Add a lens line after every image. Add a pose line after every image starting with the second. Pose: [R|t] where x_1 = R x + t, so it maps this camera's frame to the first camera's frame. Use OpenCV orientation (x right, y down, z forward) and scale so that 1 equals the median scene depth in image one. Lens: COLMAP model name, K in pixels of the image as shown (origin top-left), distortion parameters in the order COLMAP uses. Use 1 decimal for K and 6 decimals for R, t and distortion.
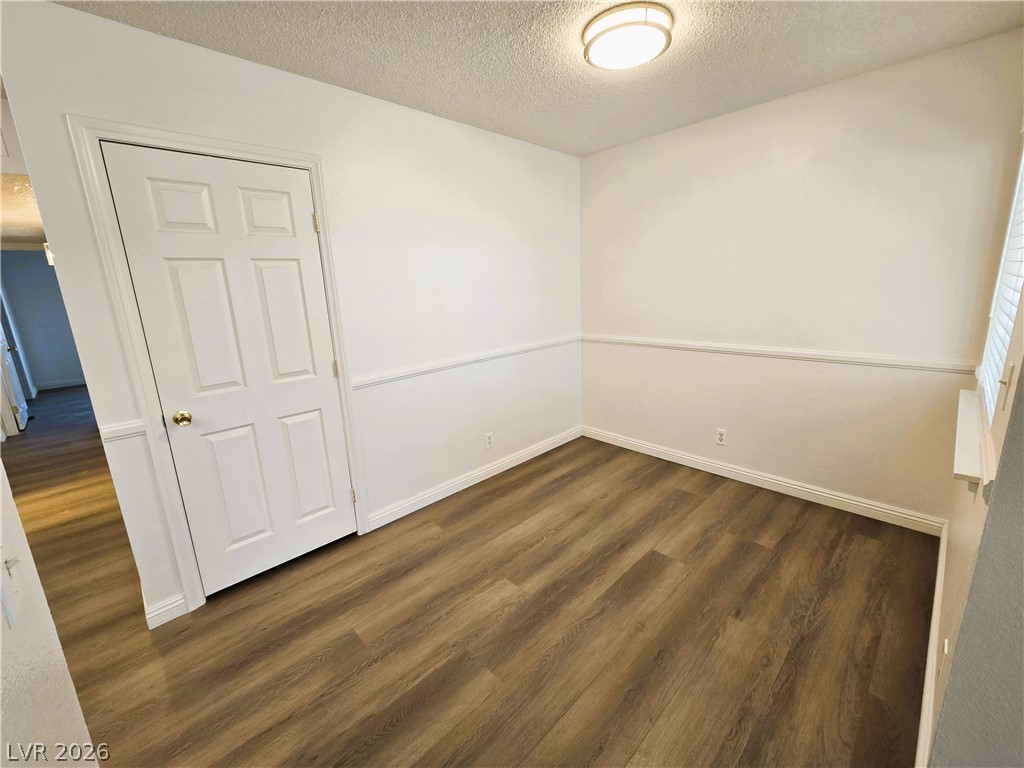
lens RADIAL K [[422.5, 0, 509.7], [0, 422.5, 380.1], [0, 0, 1]] dist [0.000189, 0.000115]
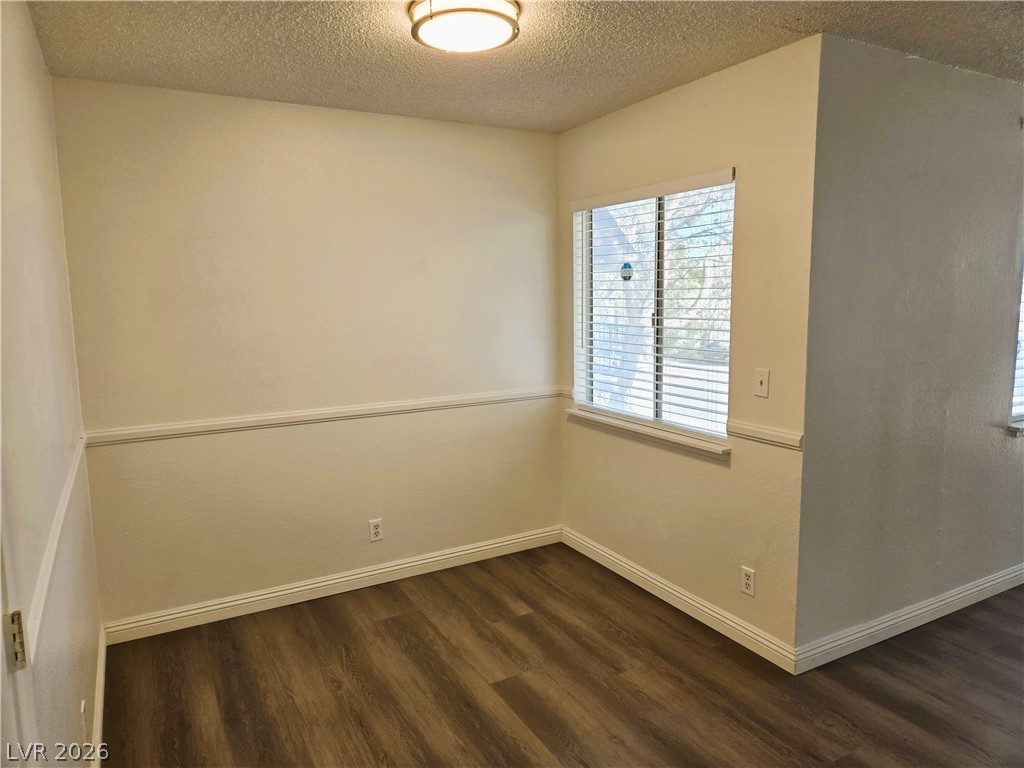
lens RADIAL K [[683.4, 0, 506.9], [0, 683.4, 382.0], [0, 0, 1]] dist [0.081652, -0.074989]
pose [[0.260112, -0.089751, 0.961398, -0.707048], [0.229256, 0.972940, 0.028802, -0.122975], [-0.937968, 0.212914, 0.273649, 0.506747]]
